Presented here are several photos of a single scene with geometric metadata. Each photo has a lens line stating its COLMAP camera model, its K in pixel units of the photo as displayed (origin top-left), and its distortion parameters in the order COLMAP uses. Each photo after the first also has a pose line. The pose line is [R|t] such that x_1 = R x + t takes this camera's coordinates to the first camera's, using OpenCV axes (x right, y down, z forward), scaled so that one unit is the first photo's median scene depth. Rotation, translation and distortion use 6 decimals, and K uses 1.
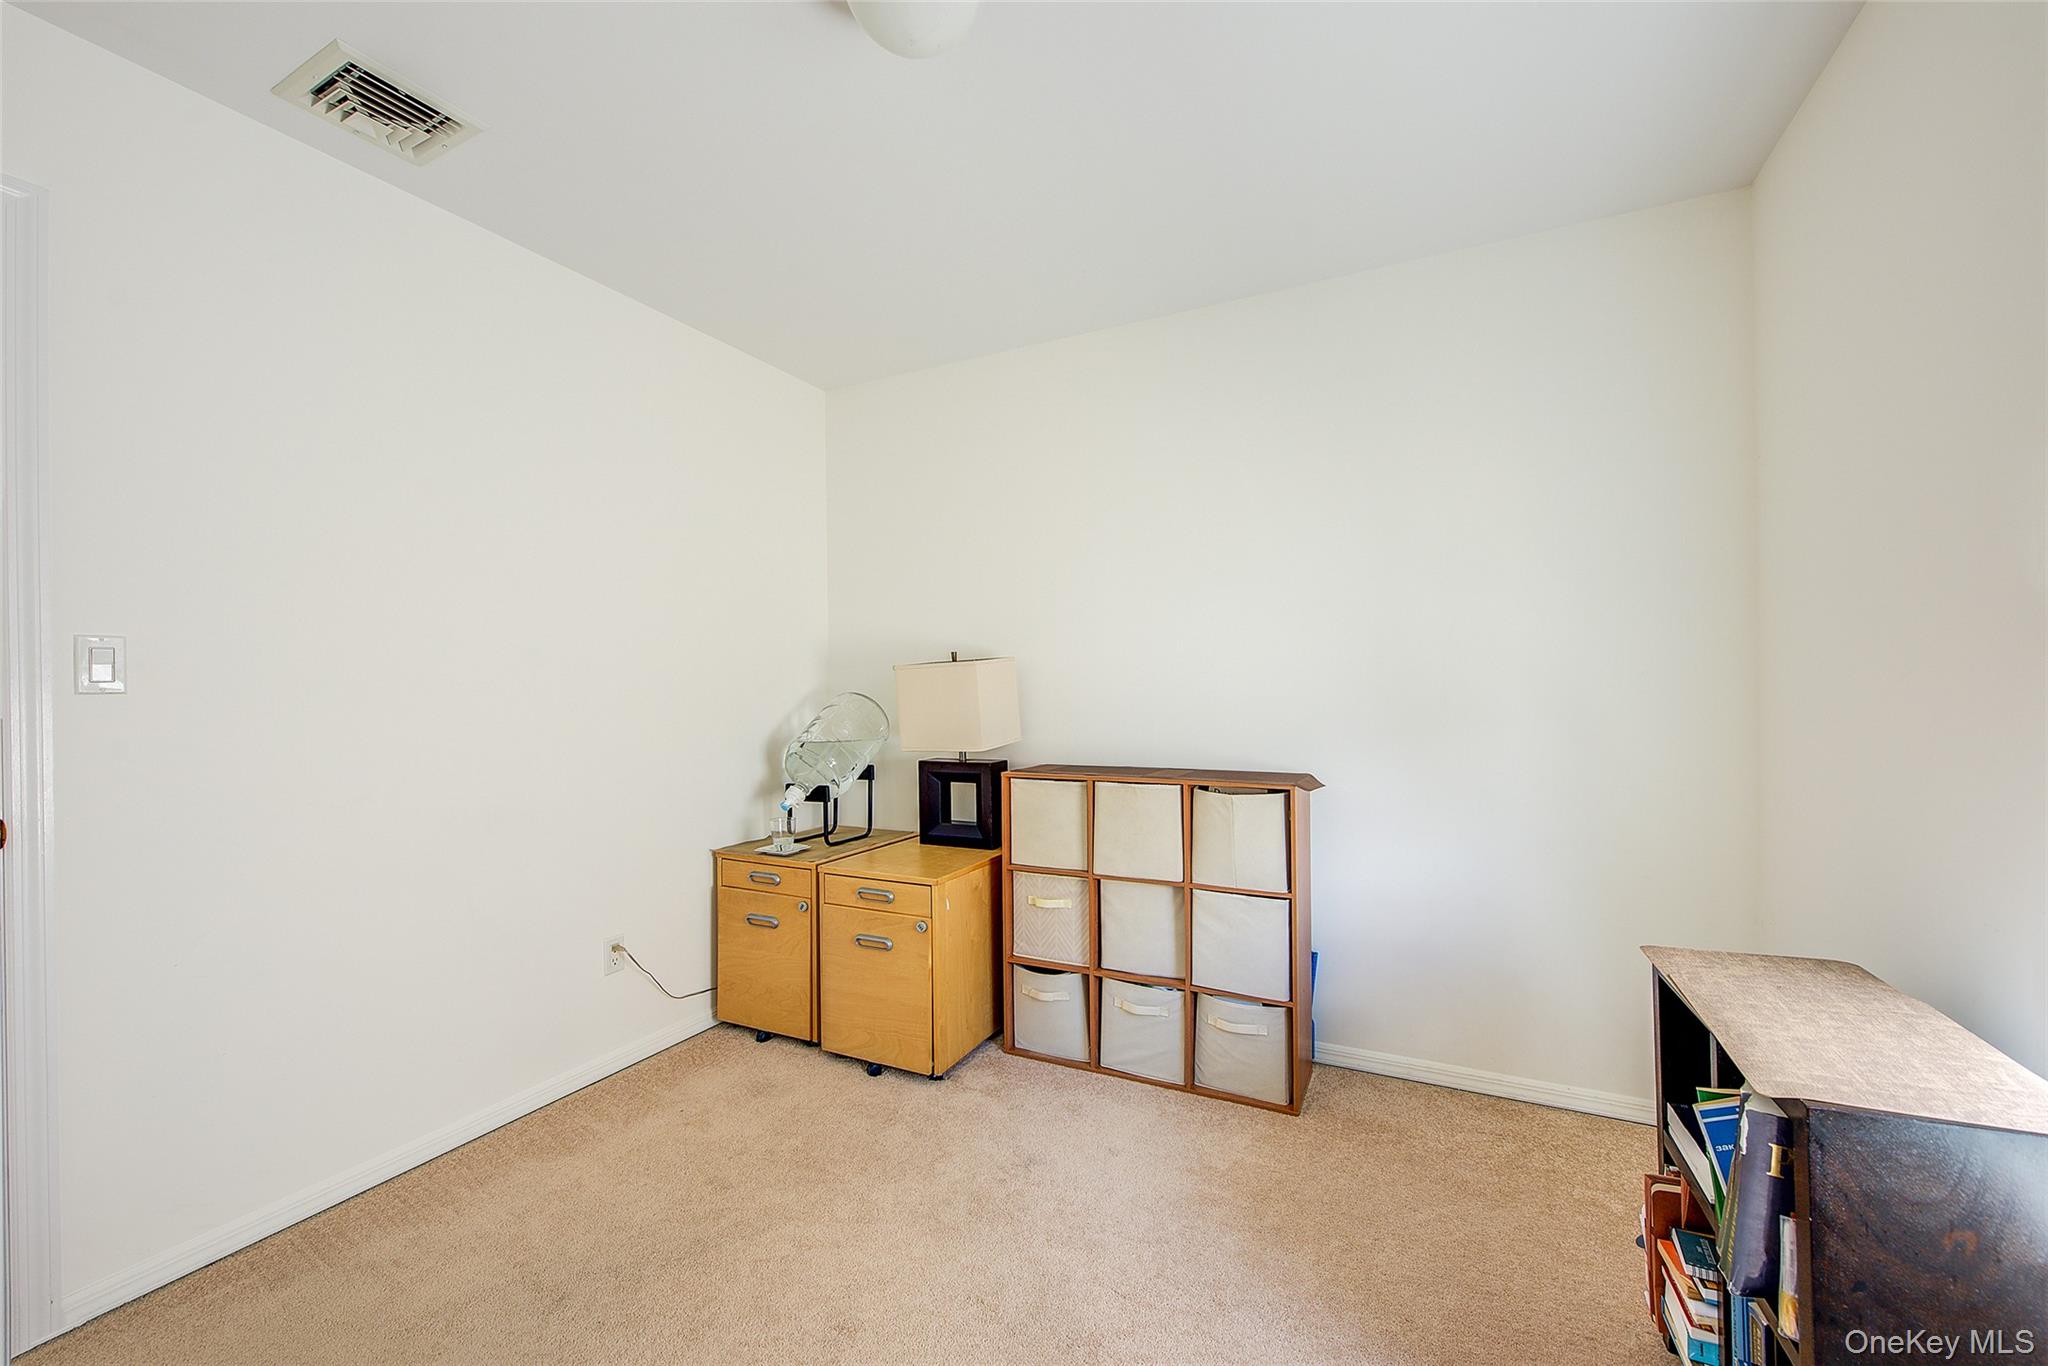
lens RADIAL K [[813.0, 0, 1029.4], [0, 813.0, 680.8], [0, 0, 1]] dist [0.006020, -0.004773]
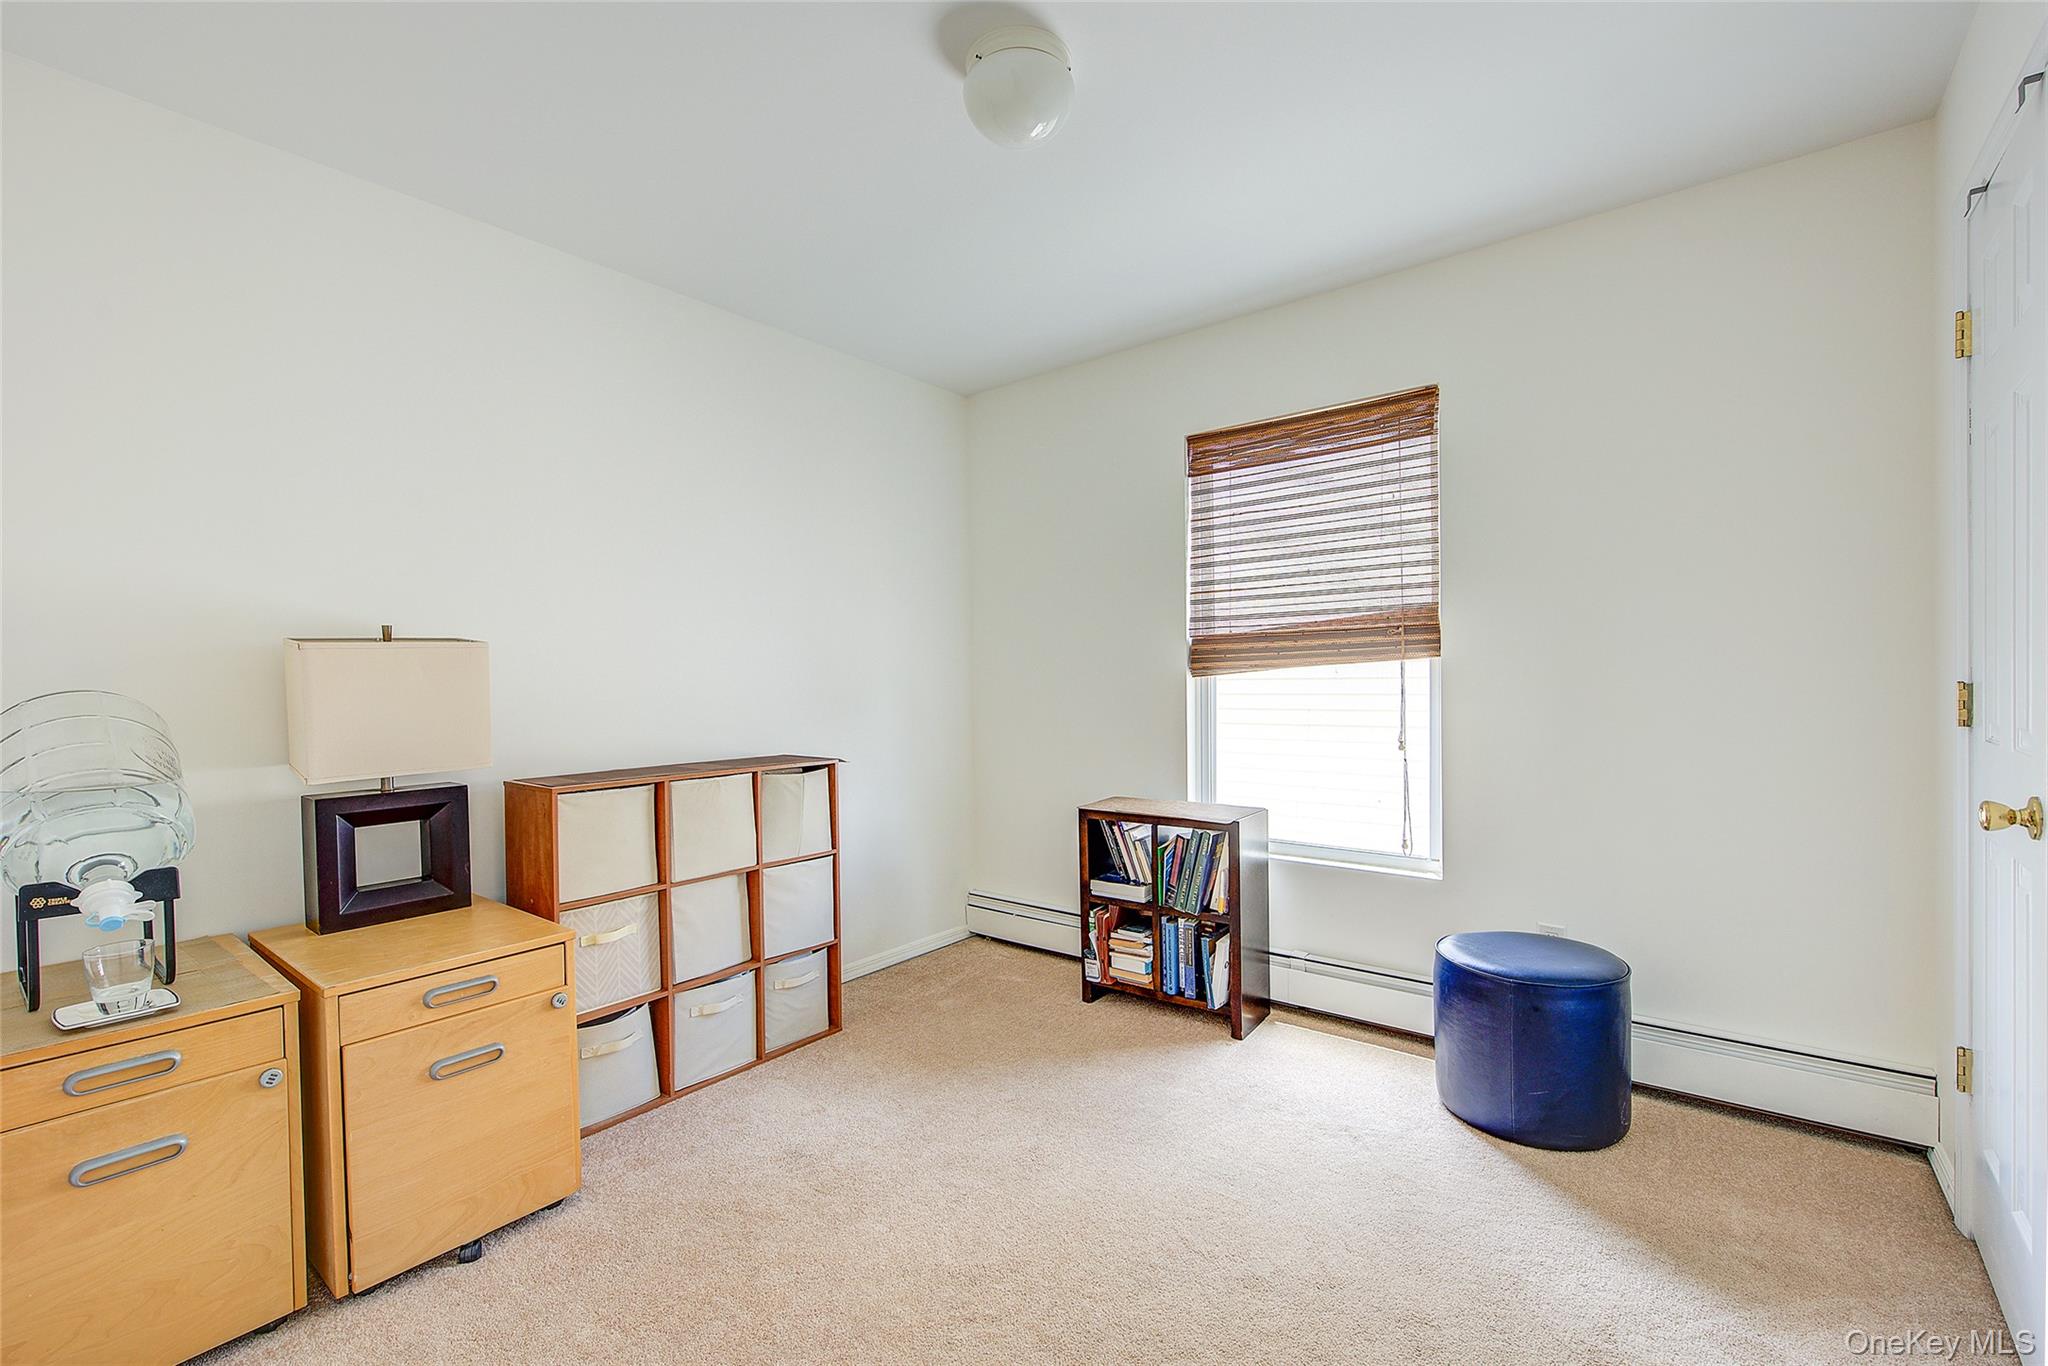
lens RADIAL K [[873.6, 0, 1024.0], [0, 873.6, 683.0], [0, 0, 1]] dist [0.002049, 0.000215]
pose [[0.201044, 0.006576, 0.979560, -0.810728], [0.004176, 0.999963, -0.007570, 0.021792], [-0.979573, 0.005613, 0.201009, 0.417718]]
